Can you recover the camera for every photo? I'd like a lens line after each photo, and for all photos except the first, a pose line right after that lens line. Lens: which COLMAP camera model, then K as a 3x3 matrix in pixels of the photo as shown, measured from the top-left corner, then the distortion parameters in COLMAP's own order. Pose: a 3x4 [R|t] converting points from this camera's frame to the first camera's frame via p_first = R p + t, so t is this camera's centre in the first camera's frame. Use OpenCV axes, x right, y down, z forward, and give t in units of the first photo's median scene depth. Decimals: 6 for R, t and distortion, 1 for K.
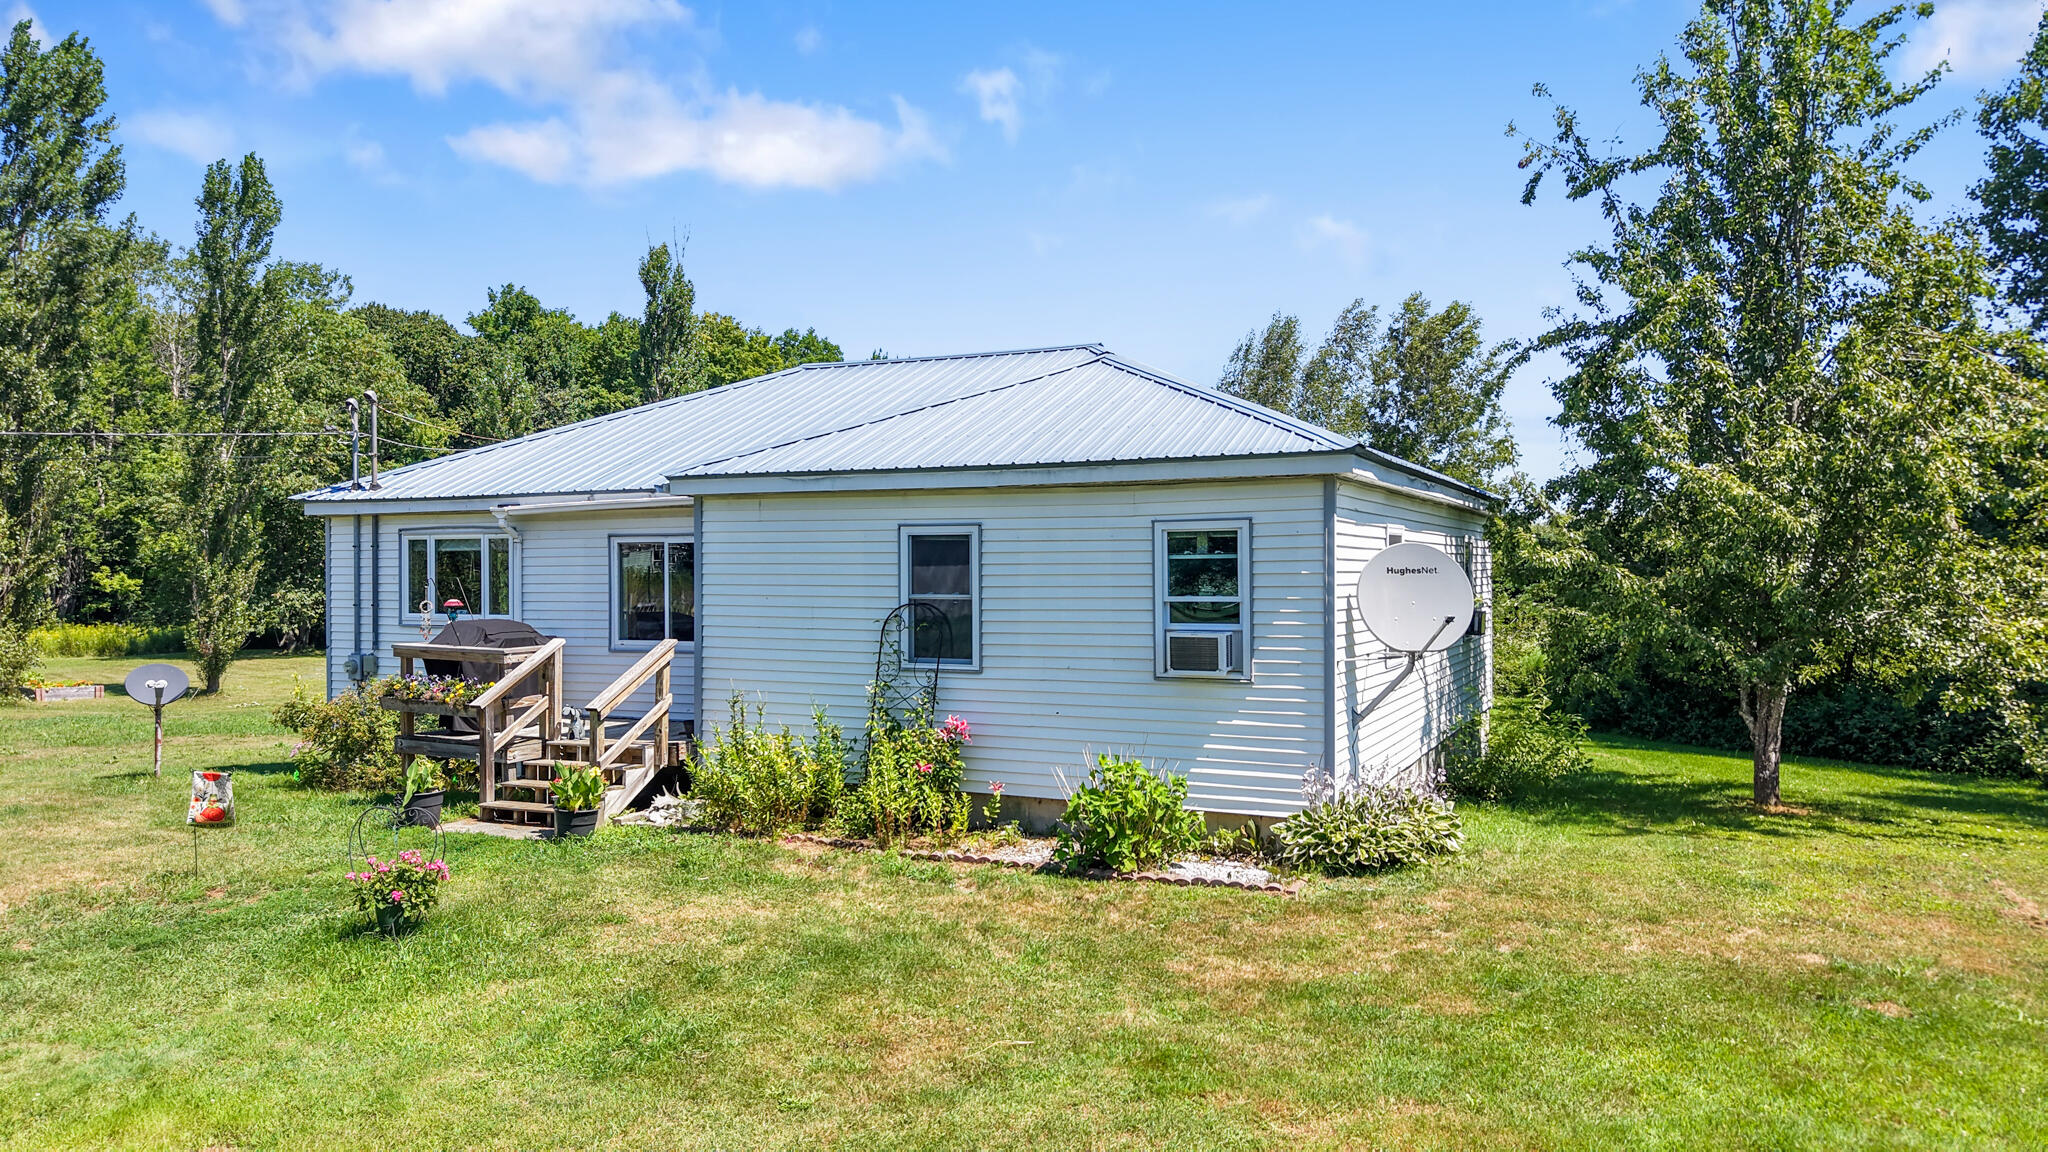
lens RADIAL K [[1361.3, 0, 1024.0], [0, 1361.3, 576.0], [0, 0, 1]] dist [0.061079, -0.068454]
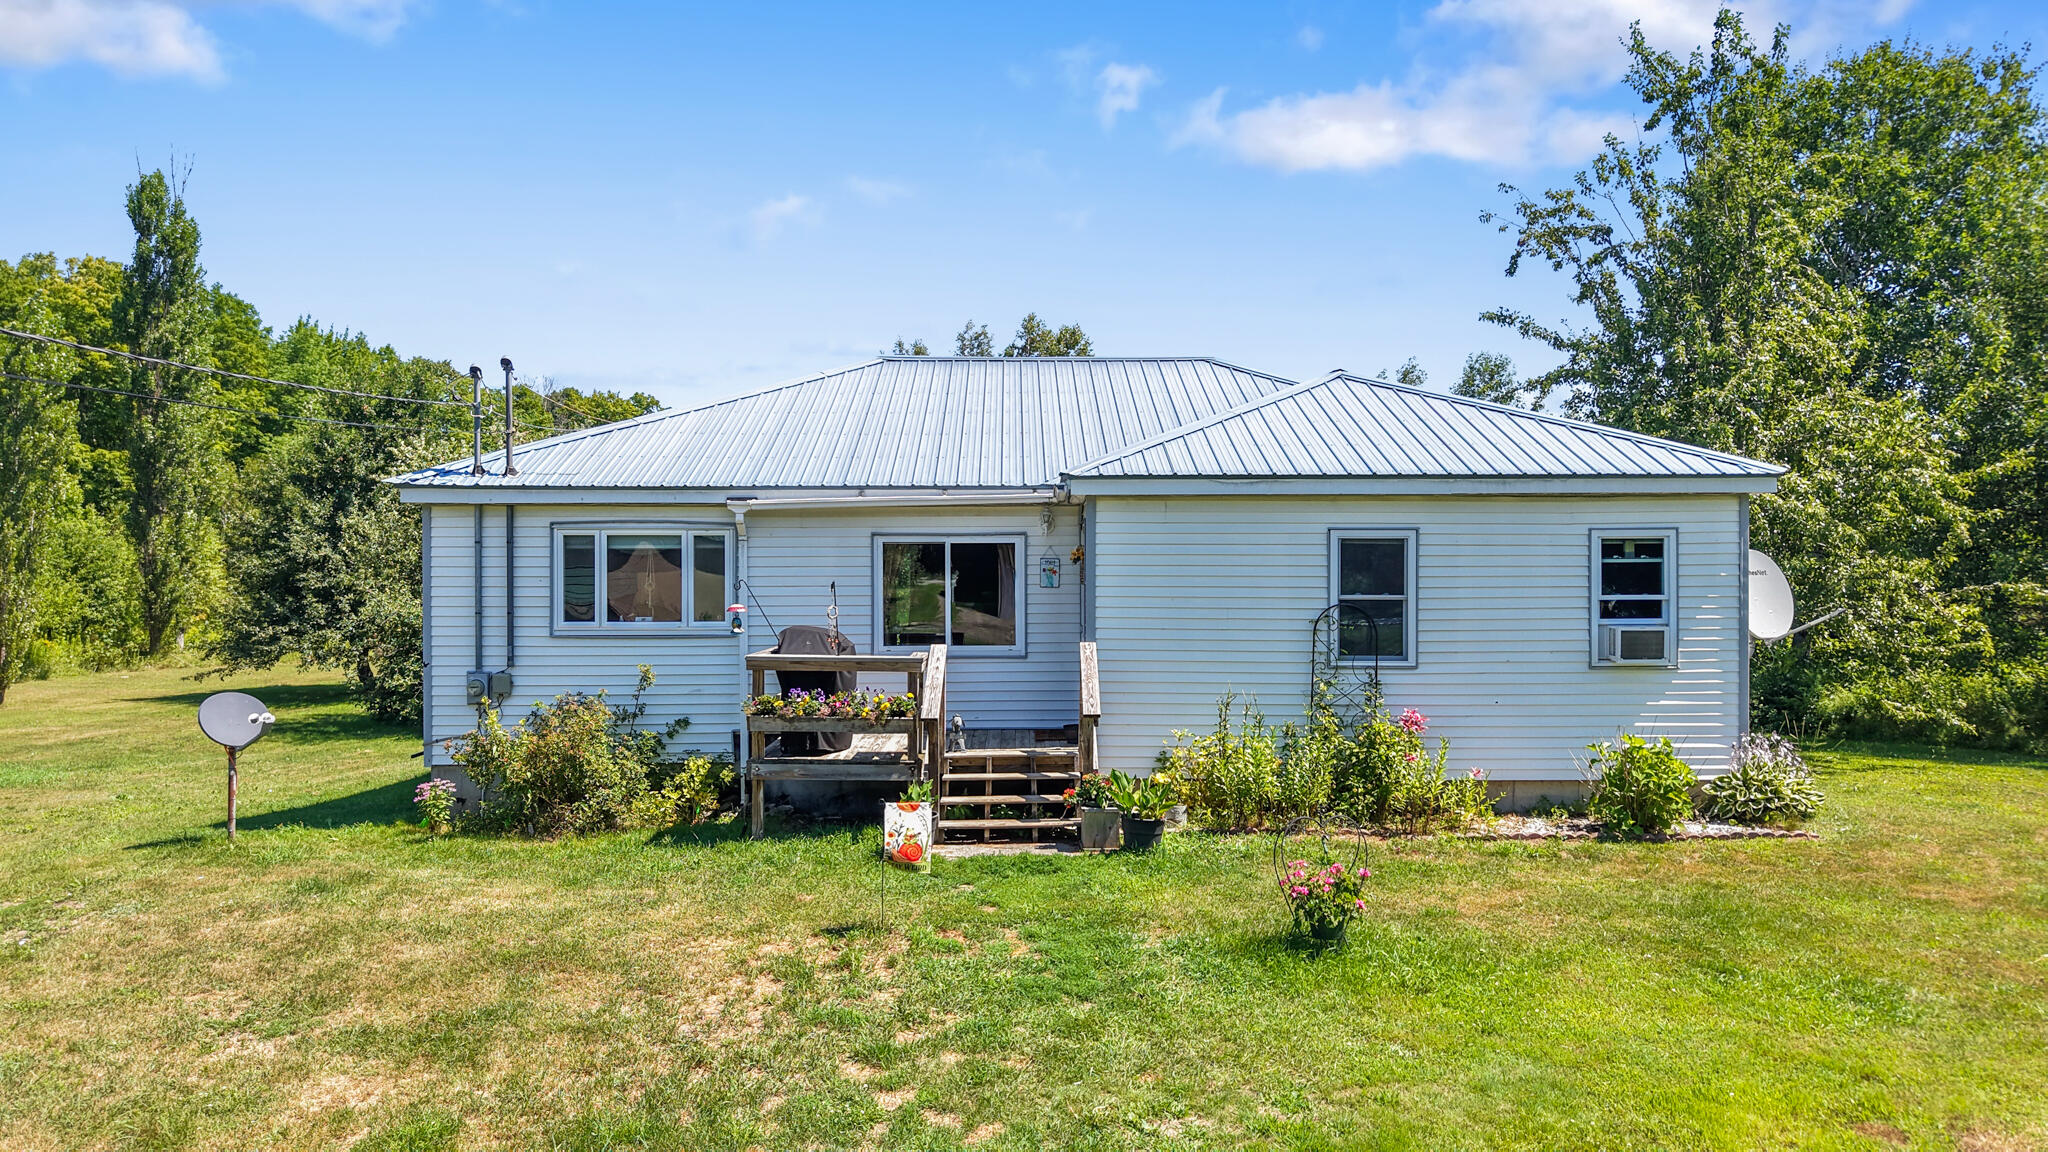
lens RADIAL K [[1435.0, 0, 1024.0], [0, 1435.0, 576.0], [0, 0, 1]] dist [0.021919, -0.089559]
pose [[0.906211, 0.001587, 0.422823, -0.765971], [0.000327, 0.999990, -0.004453, 0.003682], [-0.422826, 0.004174, 0.906201, 0.105159]]
